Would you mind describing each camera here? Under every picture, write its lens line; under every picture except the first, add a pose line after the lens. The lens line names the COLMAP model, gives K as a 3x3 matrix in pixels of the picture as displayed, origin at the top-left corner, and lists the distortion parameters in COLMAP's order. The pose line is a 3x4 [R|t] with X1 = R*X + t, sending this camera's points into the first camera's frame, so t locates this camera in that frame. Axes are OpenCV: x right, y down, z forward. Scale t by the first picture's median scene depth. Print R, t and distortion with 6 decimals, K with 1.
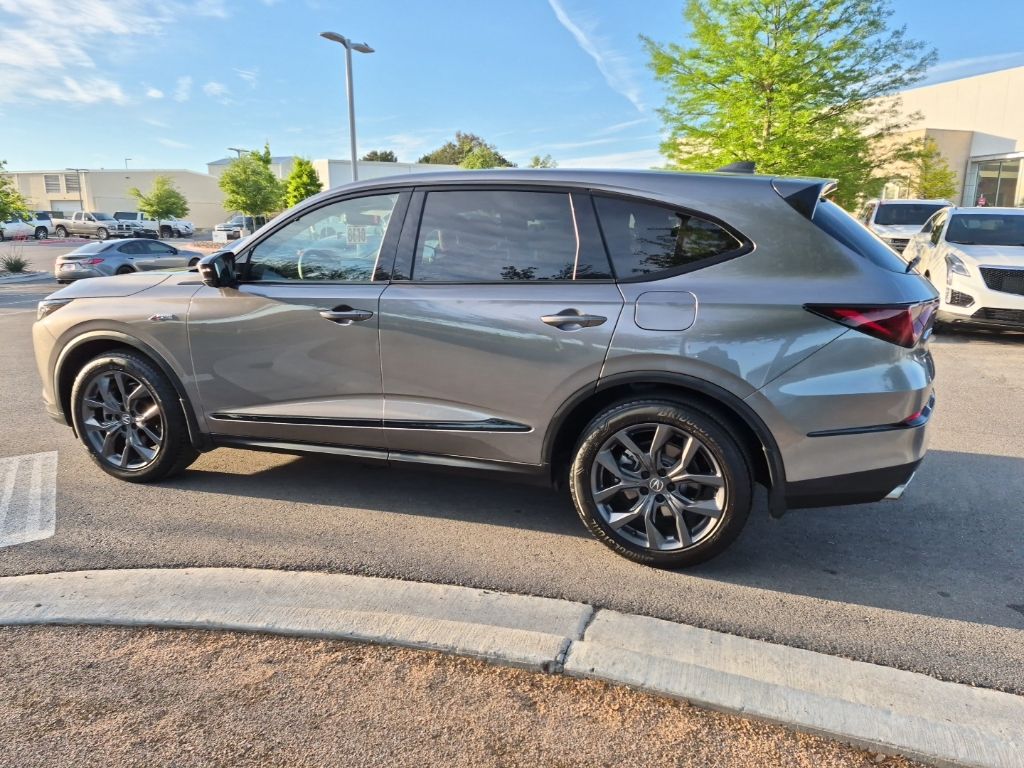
lens RADIAL K [[706.8, 0, 516.4], [0, 706.8, 379.7], [0, 0, 1]] dist [0.067344, -0.053604]
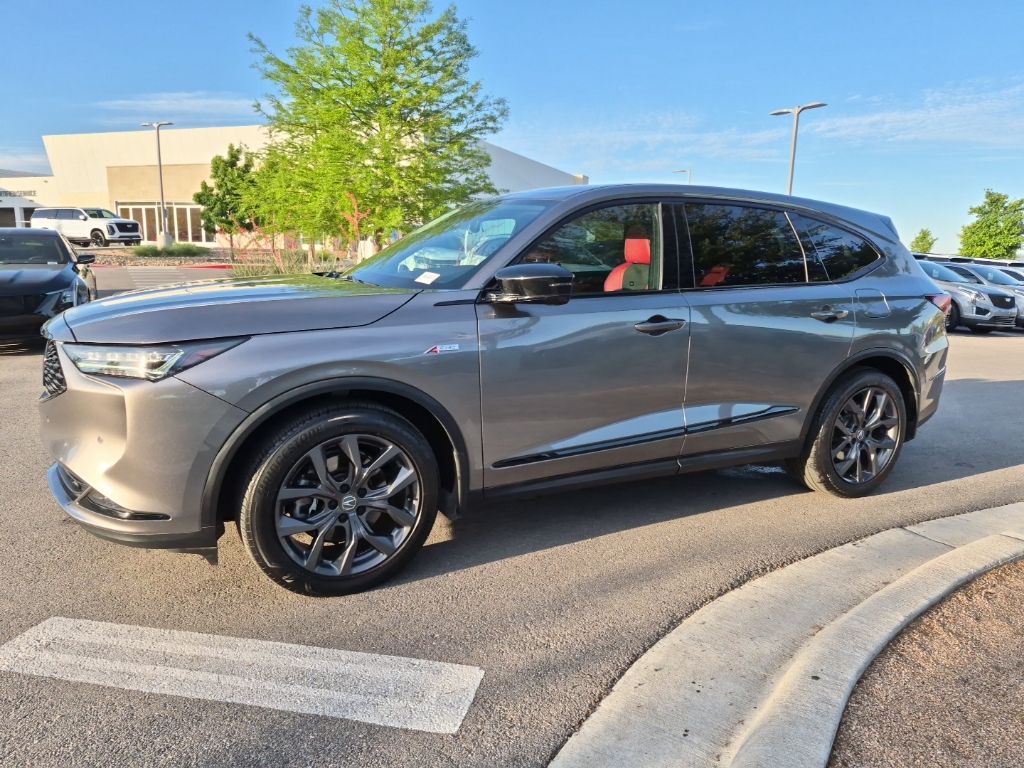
lens RADIAL K [[695.4, 0, 512.0], [0, 695.4, 384.0], [0, 0, 1]] dist [0.070983, -0.072717]
pose [[0.682505, -0.122222, 0.720590, -1.177981], [0.130545, 0.990450, 0.044349, -0.089442], [-0.719128, 0.063801, 0.691942, 0.534708]]
